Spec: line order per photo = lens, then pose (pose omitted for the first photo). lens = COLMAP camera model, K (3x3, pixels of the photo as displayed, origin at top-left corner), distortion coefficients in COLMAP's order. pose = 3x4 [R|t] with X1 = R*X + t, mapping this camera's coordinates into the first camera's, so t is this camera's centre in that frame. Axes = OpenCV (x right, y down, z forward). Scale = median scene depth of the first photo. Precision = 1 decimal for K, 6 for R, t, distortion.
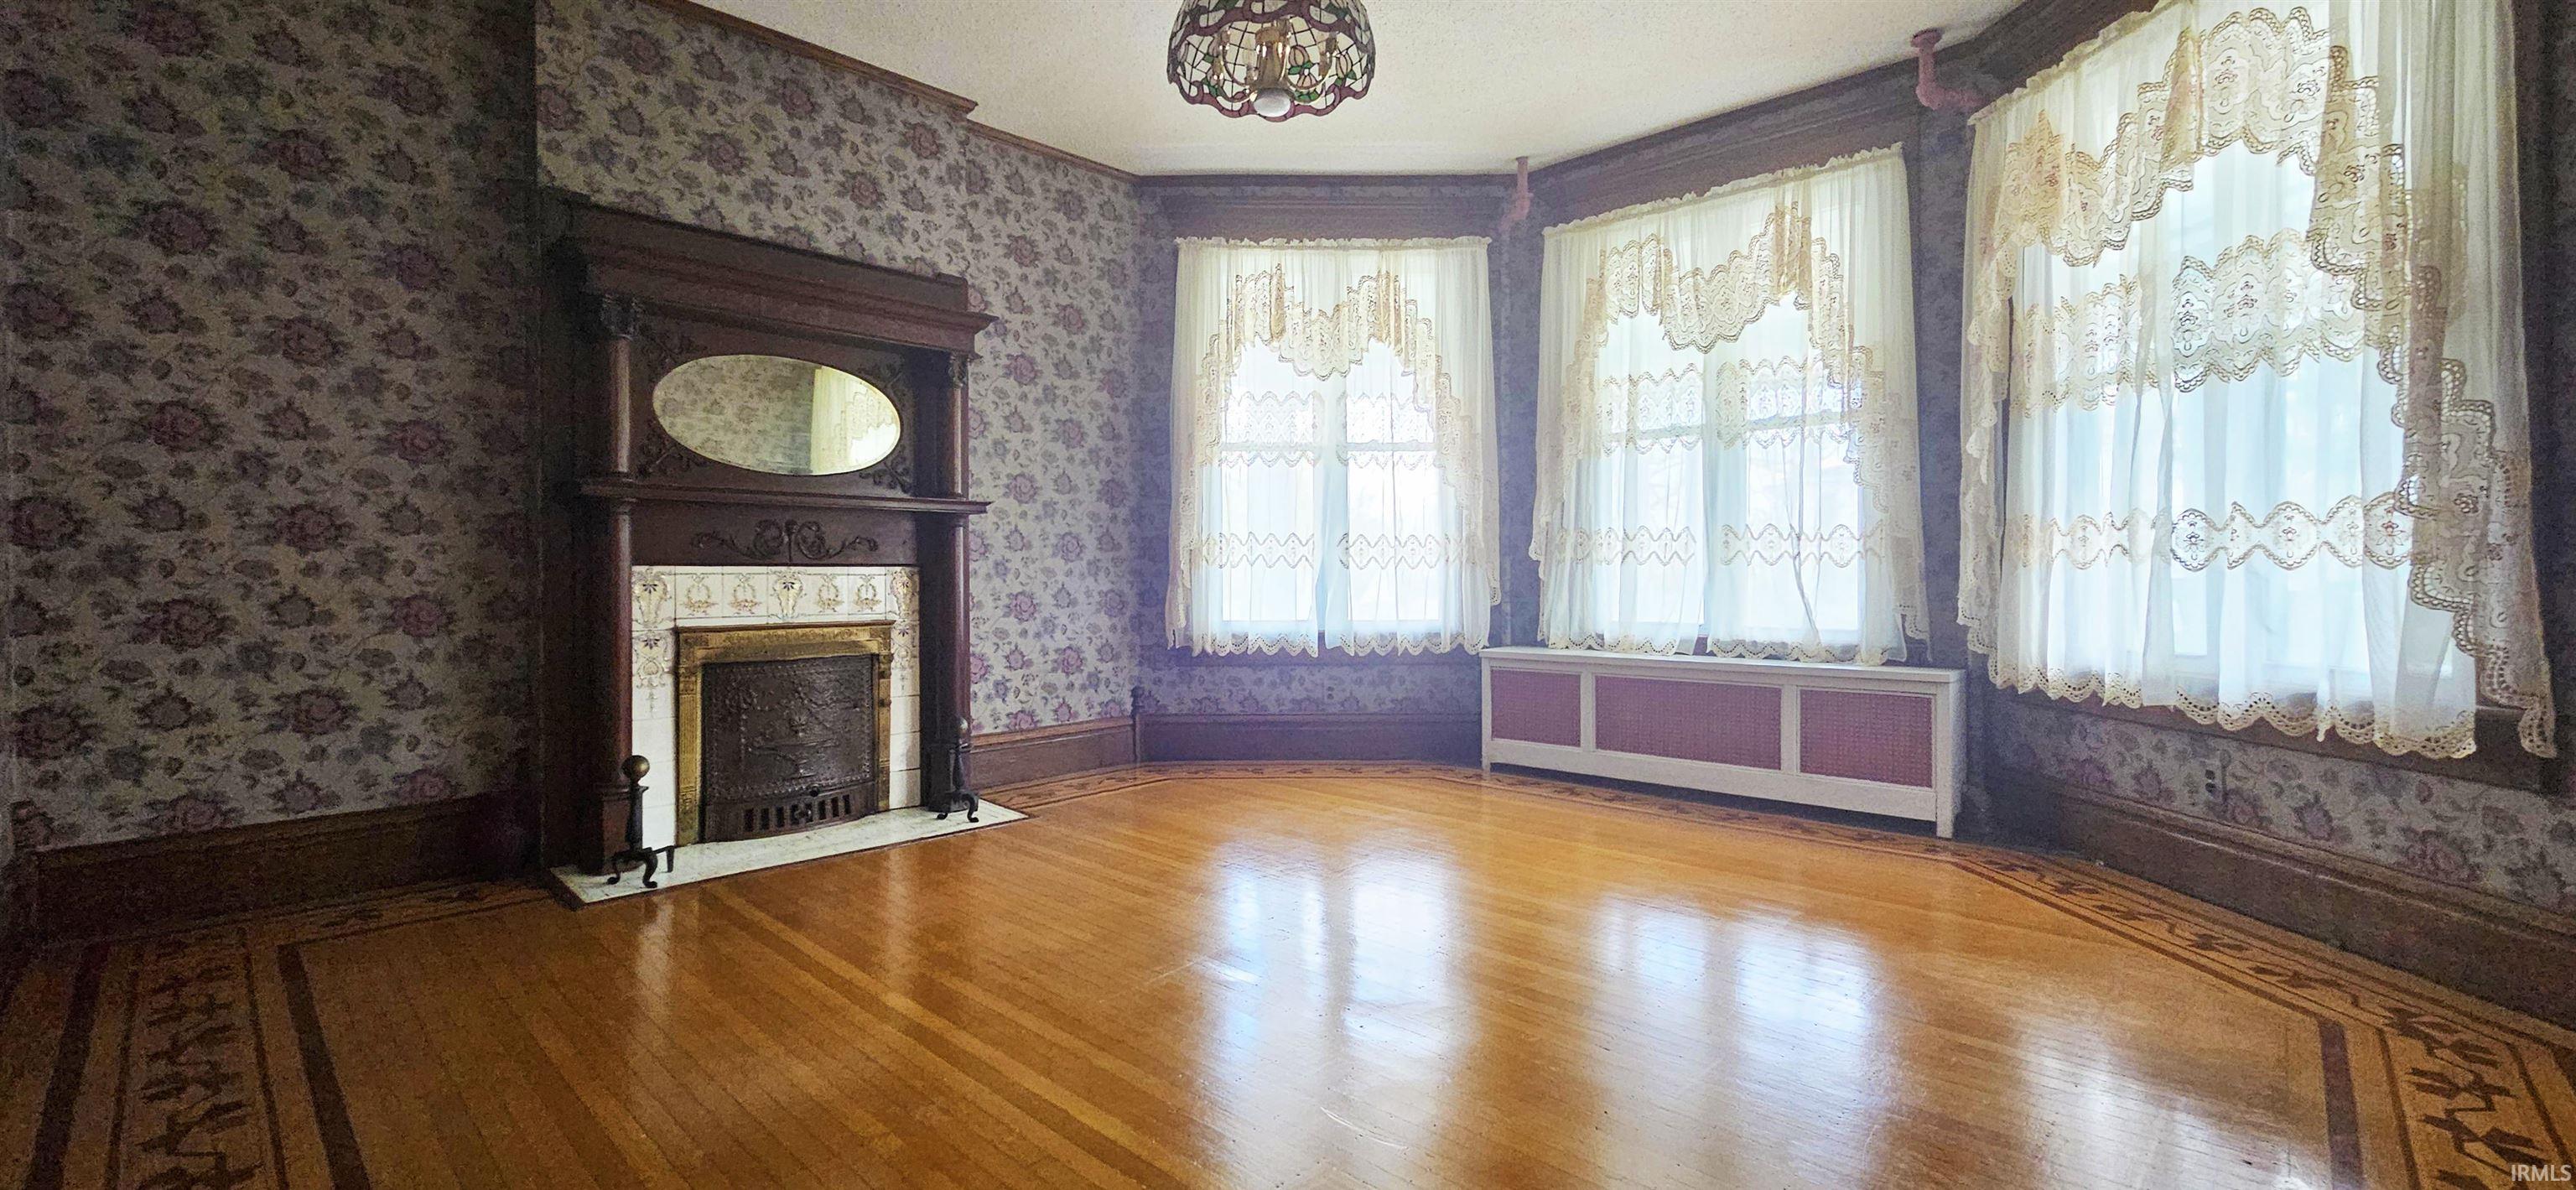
lens RADIAL K [[1053.9, 0, 1269.6], [0, 1053.9, 580.5], [0, 0, 1]] dist [0.000081, 0.000295]
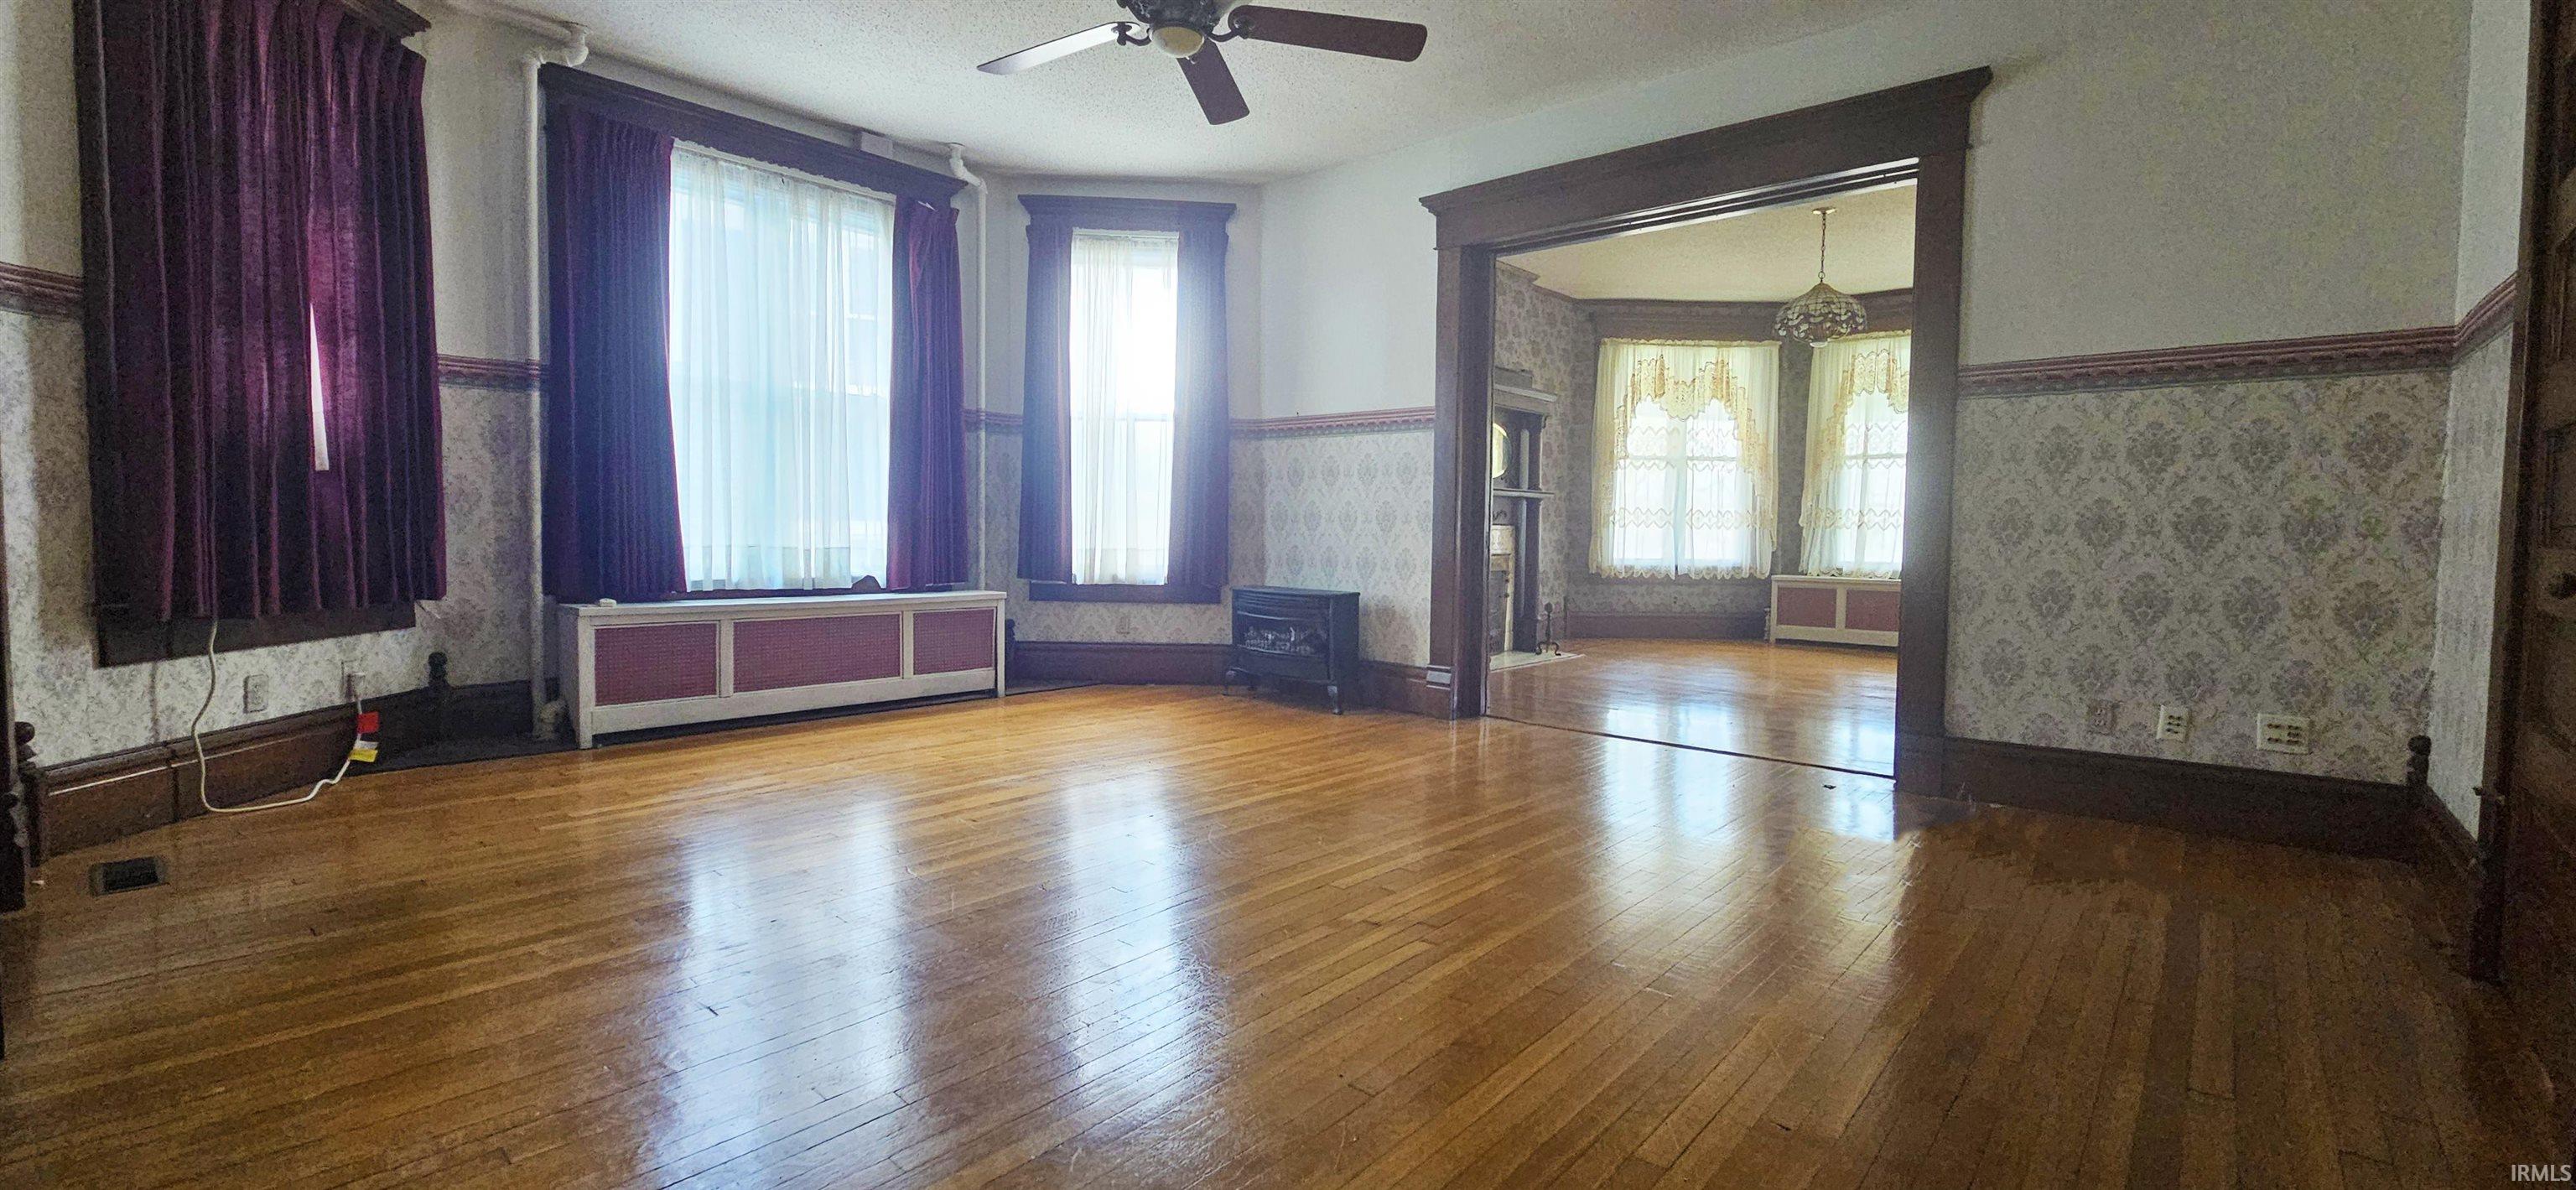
lens RADIAL K [[1053.9, 0, 1277.8], [0, 1053.9, 584.1], [0, 0, 1]] dist [0.000081, 0.000295]
pose [[0.999280, 0.012817, 0.035697, -0.685332], [-0.014464, 0.998824, 0.046273, 0.008698], [-0.035062, -0.046756, 0.998291, -0.741754]]
